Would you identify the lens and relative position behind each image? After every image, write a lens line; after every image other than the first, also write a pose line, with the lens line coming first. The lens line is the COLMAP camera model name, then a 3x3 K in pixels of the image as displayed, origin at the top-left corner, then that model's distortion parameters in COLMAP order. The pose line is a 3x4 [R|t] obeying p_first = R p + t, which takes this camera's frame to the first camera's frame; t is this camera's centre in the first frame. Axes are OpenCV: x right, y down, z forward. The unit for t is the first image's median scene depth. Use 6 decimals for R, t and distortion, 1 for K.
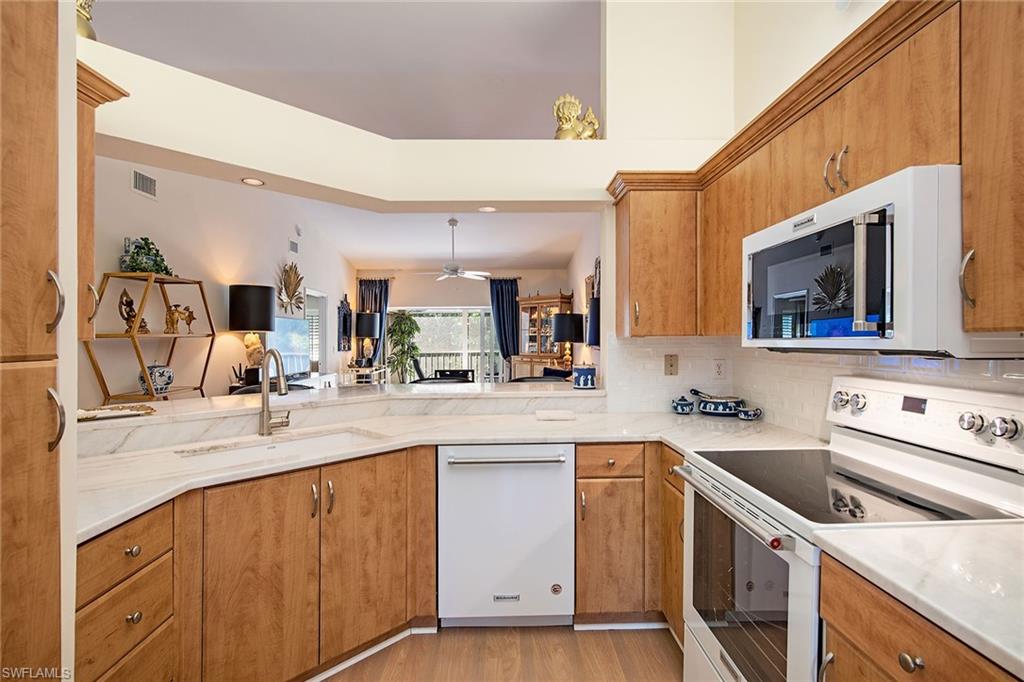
lens RADIAL K [[489.6, 0, 510.5], [0, 489.6, 340.8], [0, 0, 1]] dist [0.000864, 0.000024]
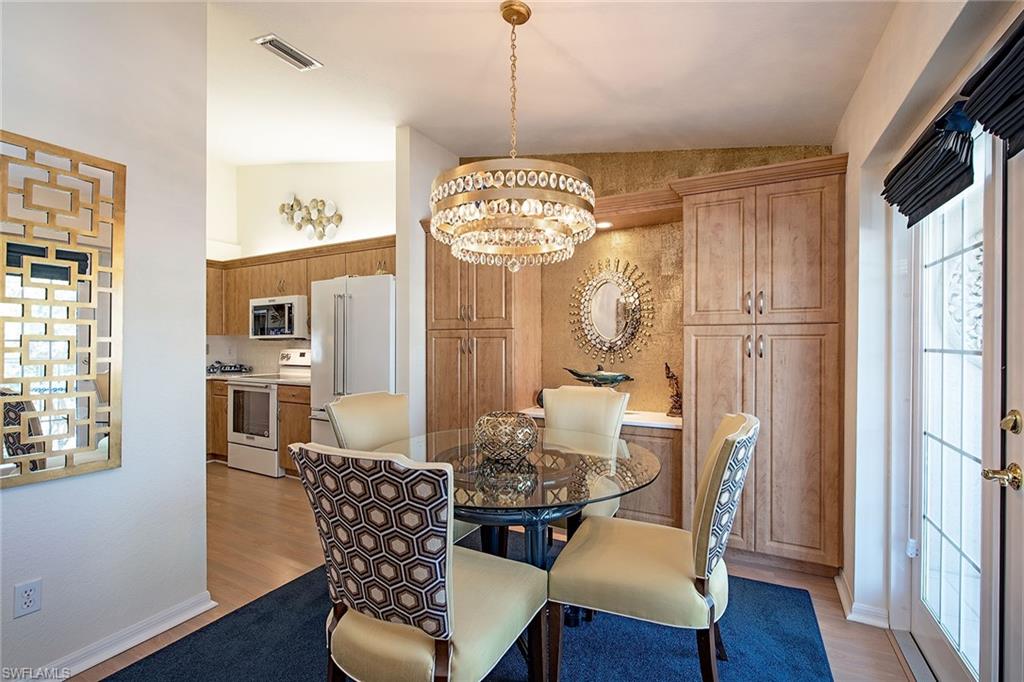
lens RADIAL K [[442.6, 0, 511.8], [0, 442.6, 342.4], [0, 0, 1]] dist [-0.000840, -0.000089]
pose [[0.489348, -0.002236, 0.872086, -1.015267], [0.007022, 0.999974, -0.001377, 0.048916], [-0.872061, 0.006798, 0.489351, -1.567160]]
